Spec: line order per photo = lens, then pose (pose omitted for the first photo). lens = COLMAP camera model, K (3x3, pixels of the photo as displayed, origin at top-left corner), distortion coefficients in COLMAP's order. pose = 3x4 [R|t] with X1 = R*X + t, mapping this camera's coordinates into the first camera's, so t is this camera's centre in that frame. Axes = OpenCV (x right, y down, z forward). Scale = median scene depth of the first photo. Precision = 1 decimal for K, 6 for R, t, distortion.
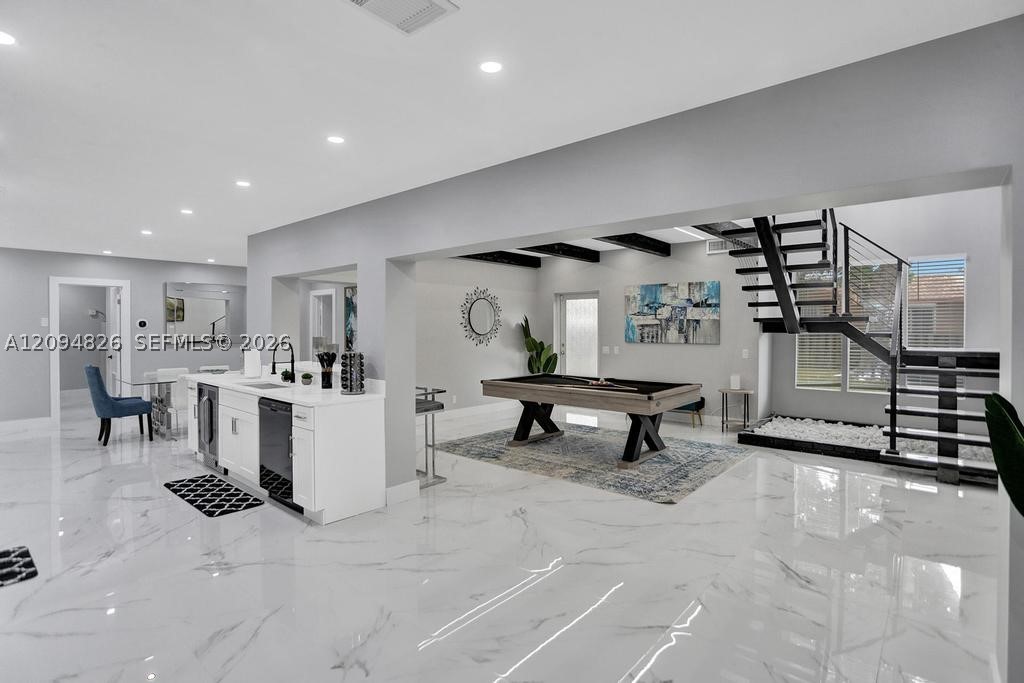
lens RADIAL K [[503.8, 0, 513.8], [0, 503.8, 332.8], [0, 0, 1]] dist [-0.053097, 0.019923]
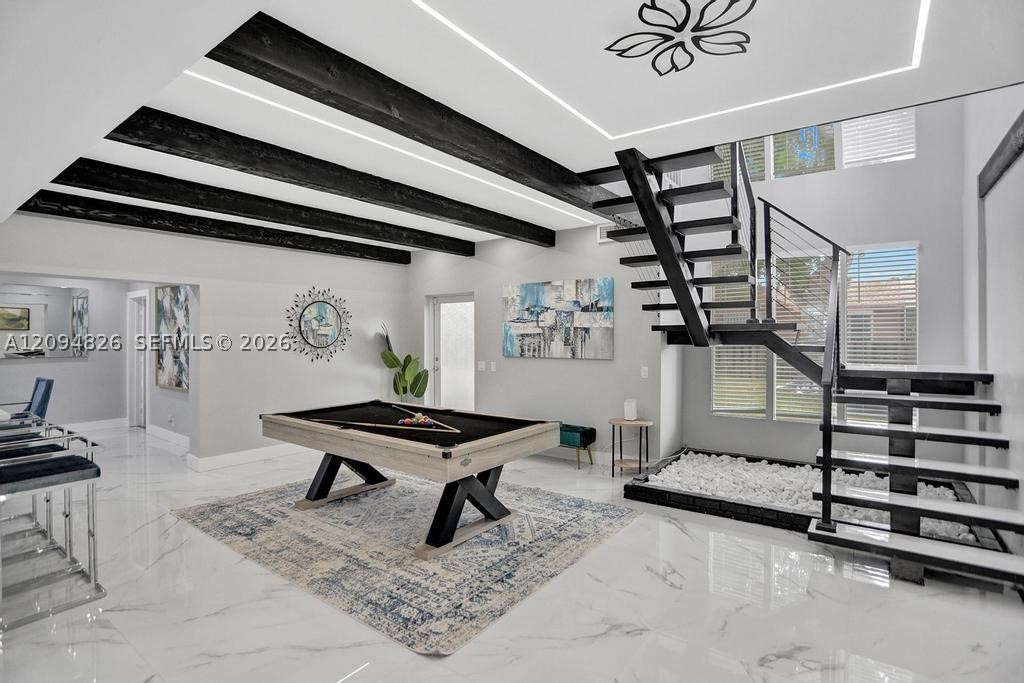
lens RADIAL K [[503.8, 0, 507.1], [0, 503.8, 336.5], [0, 0, 1]] dist [-0.053097, 0.019923]
pose [[0.997322, -0.000807, 0.073128, 0.210556], [0.001574, 0.999944, -0.010428, -0.005518], [-0.073115, 0.010515, 0.997268, 0.262141]]
